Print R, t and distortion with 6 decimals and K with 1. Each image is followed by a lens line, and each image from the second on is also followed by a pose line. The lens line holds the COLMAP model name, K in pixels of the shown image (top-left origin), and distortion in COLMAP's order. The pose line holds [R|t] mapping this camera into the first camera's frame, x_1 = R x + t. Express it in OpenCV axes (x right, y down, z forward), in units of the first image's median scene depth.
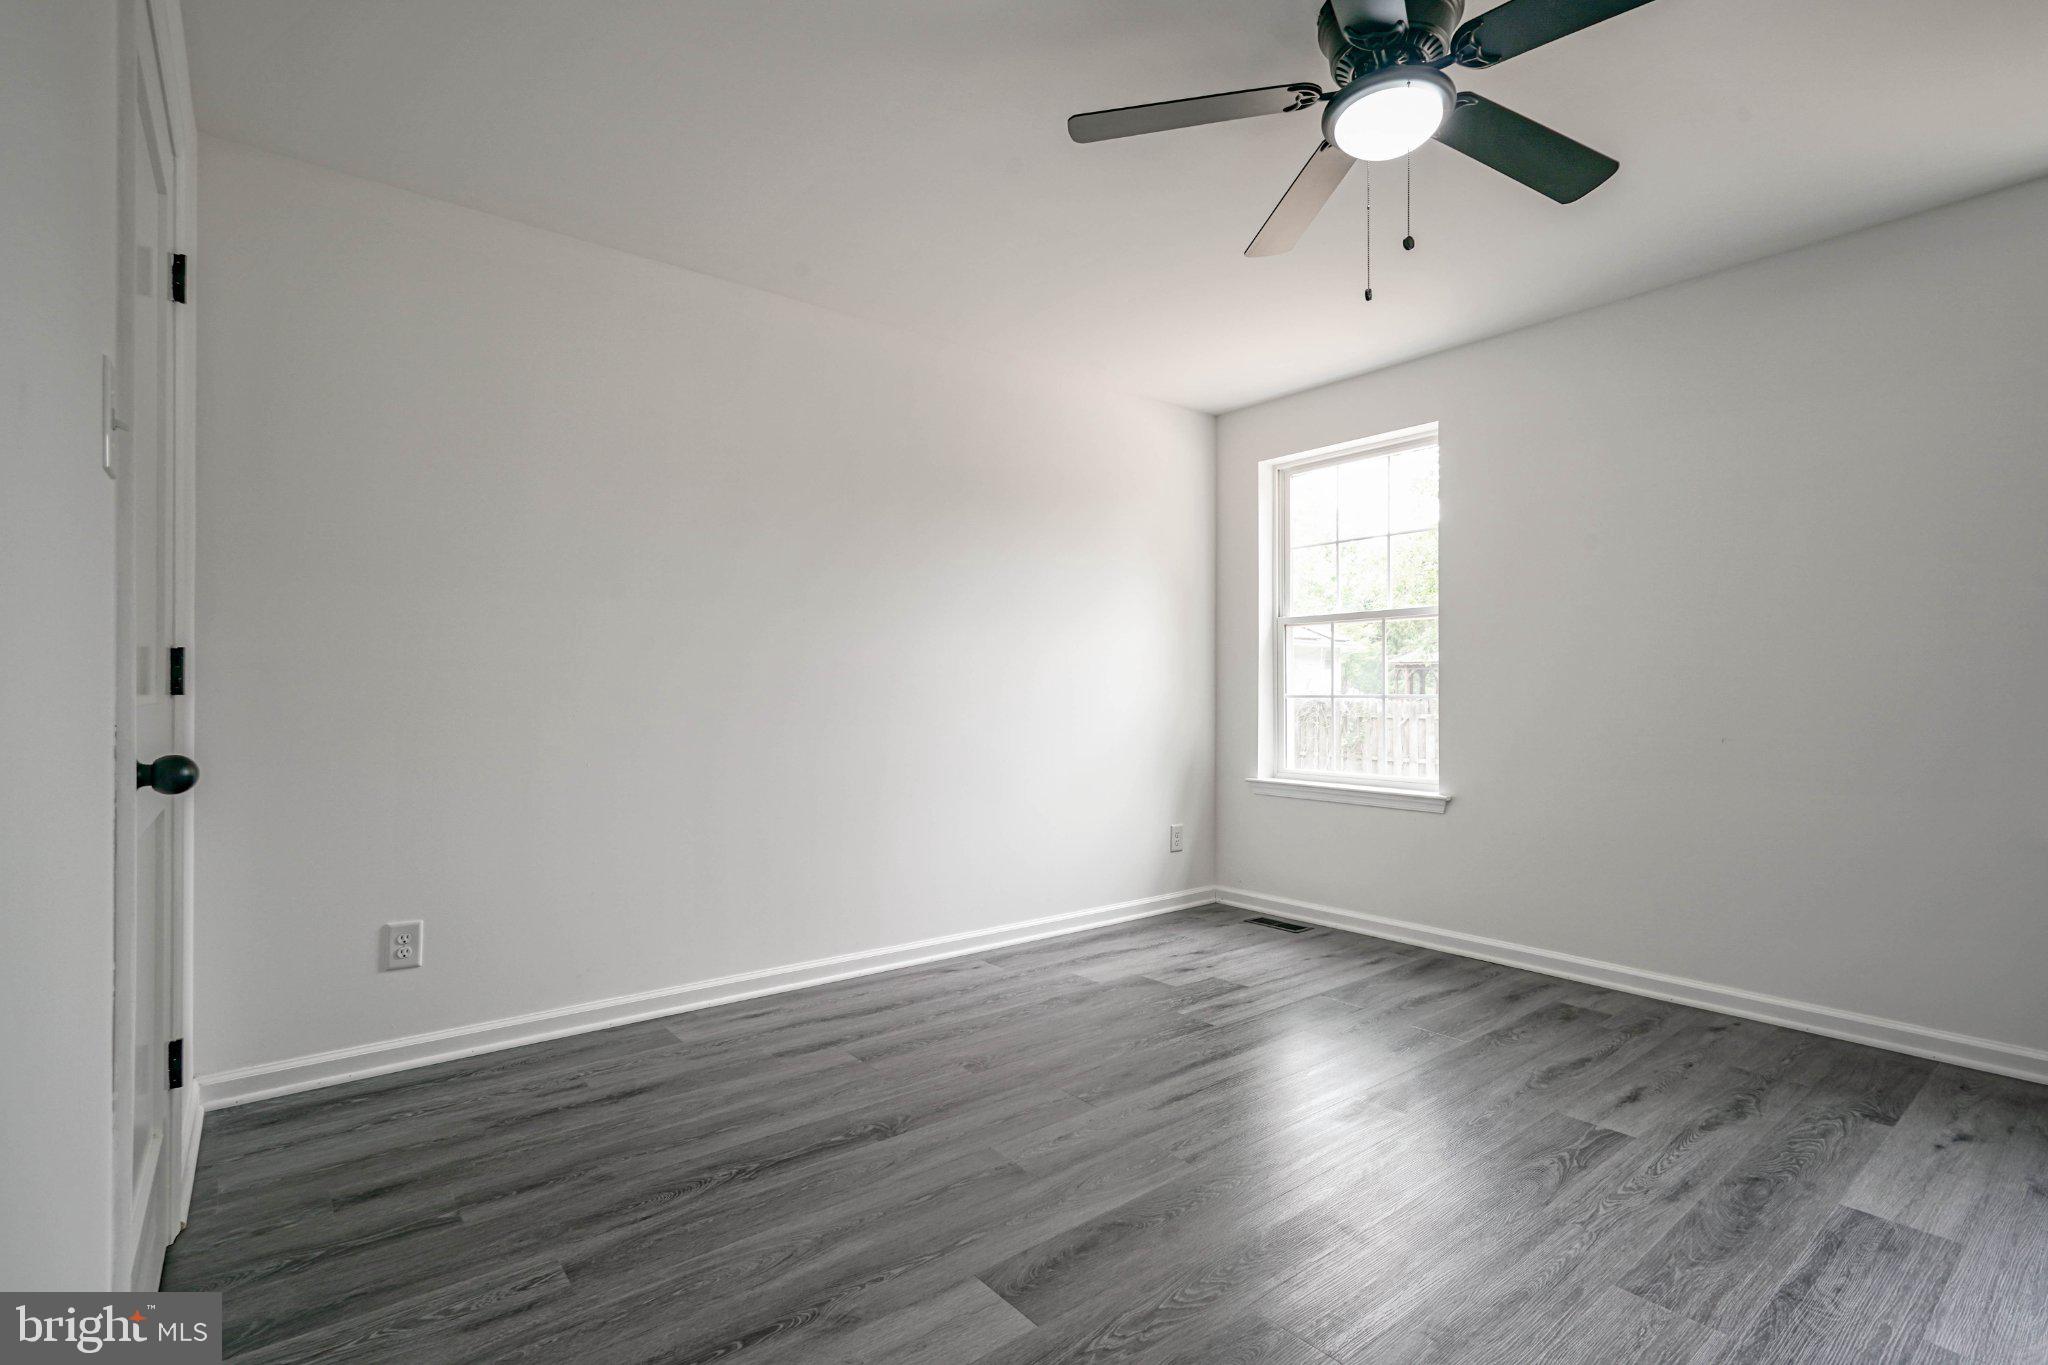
lens RADIAL K [[980.5, 0, 1024.0], [0, 980.5, 682.5], [0, 0, 1]] dist [-0.002196, 0.000170]
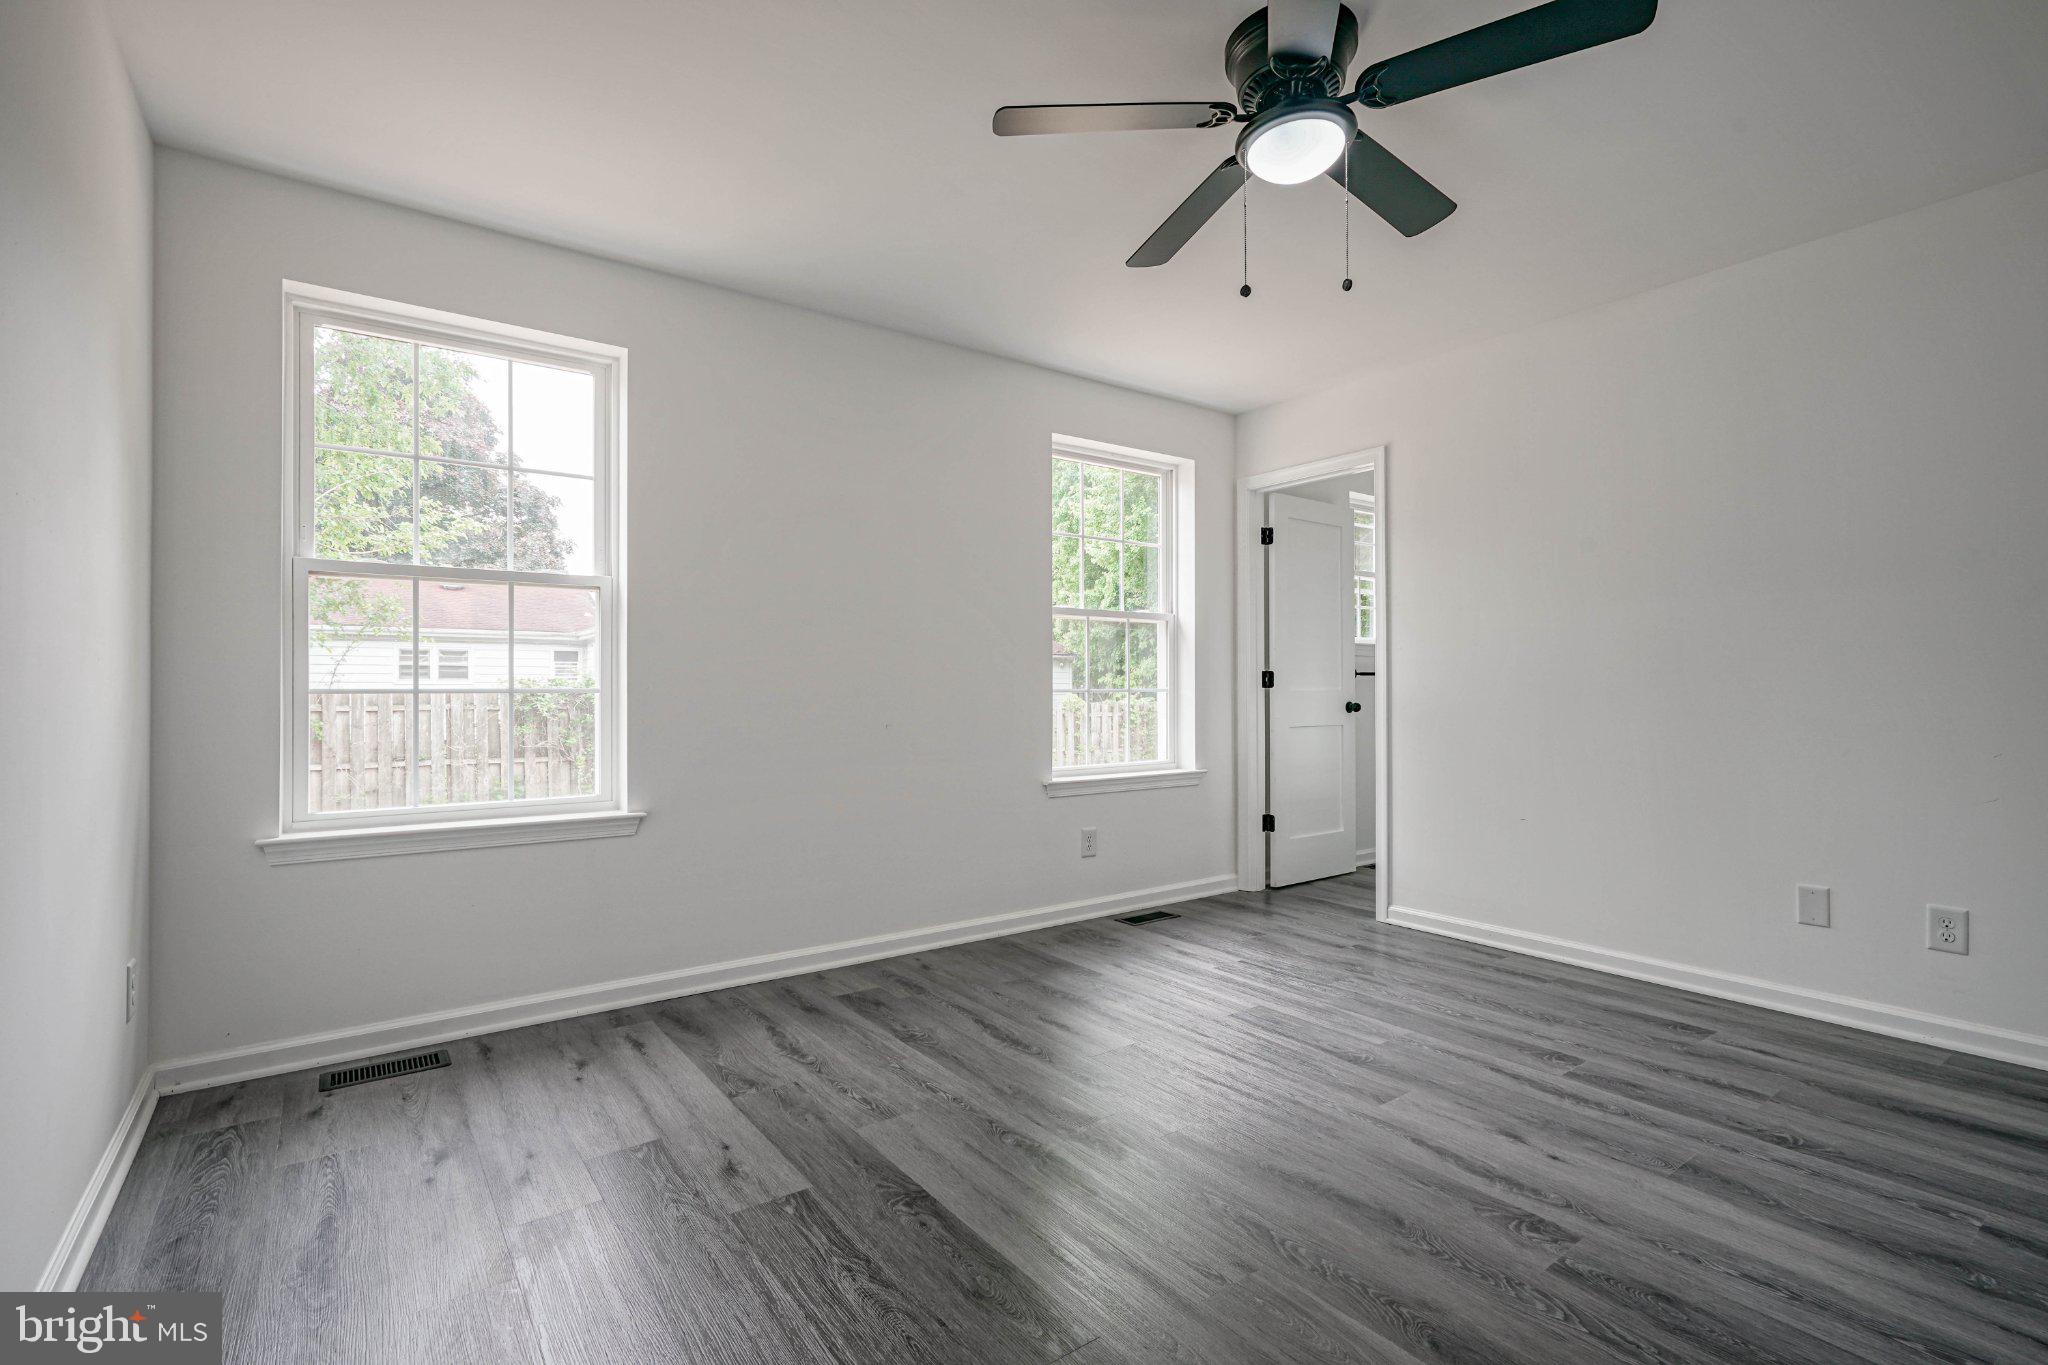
lens RADIAL K [[980.5, 0, 1024.0], [0, 980.5, 682.5], [0, 0, 1]] dist [-0.002196, 0.000170]
pose [[0.080862, -0.006311, 0.996705, -0.385066], [0.009836, 0.999936, 0.005533, 0.008947], [-0.996677, 0.009356, 0.080919, 0.684449]]
